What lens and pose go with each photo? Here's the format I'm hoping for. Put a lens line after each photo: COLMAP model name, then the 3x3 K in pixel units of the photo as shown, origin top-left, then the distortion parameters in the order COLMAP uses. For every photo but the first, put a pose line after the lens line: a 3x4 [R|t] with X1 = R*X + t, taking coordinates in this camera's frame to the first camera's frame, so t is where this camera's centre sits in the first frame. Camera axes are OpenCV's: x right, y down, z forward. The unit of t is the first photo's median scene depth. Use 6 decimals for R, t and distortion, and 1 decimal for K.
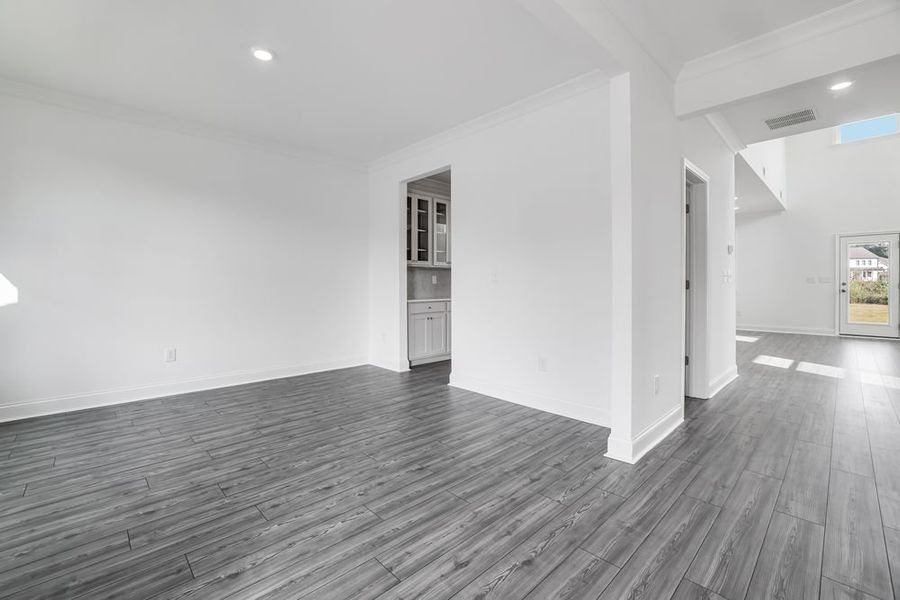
lens RADIAL K [[388.1, 0, 443.9], [0, 388.1, 287.4], [0, 0, 1]] dist [-0.042049, 0.014814]
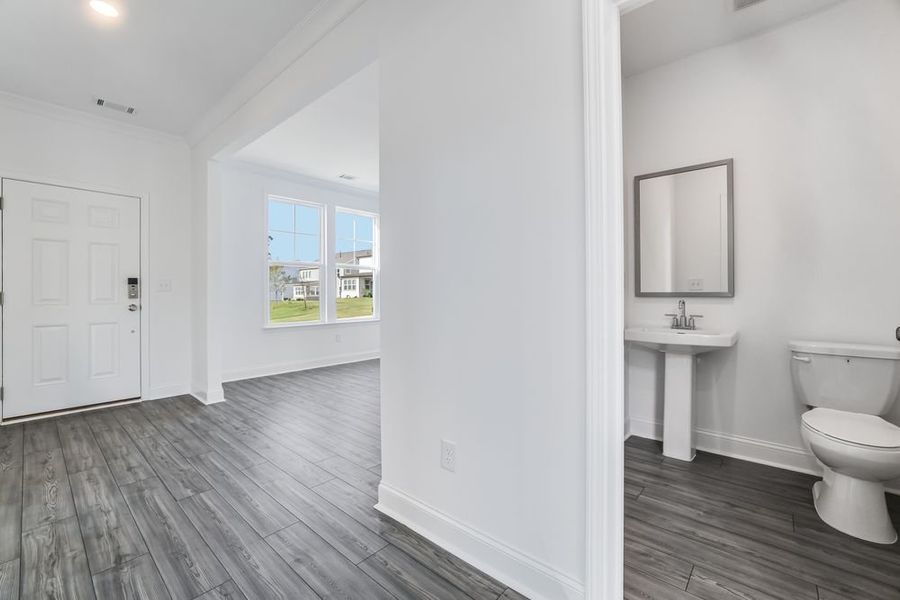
lens RADIAL K [[388.1, 0, 443.9], [0, 388.1, 287.4], [0, 0, 1]] dist [-0.042049, 0.014814]
pose [[0.081033, -0.009526, -0.996666, 0.947790], [-0.004385, 0.999941, -0.009914, -0.000478], [0.996702, 0.005173, 0.080986, 0.767417]]
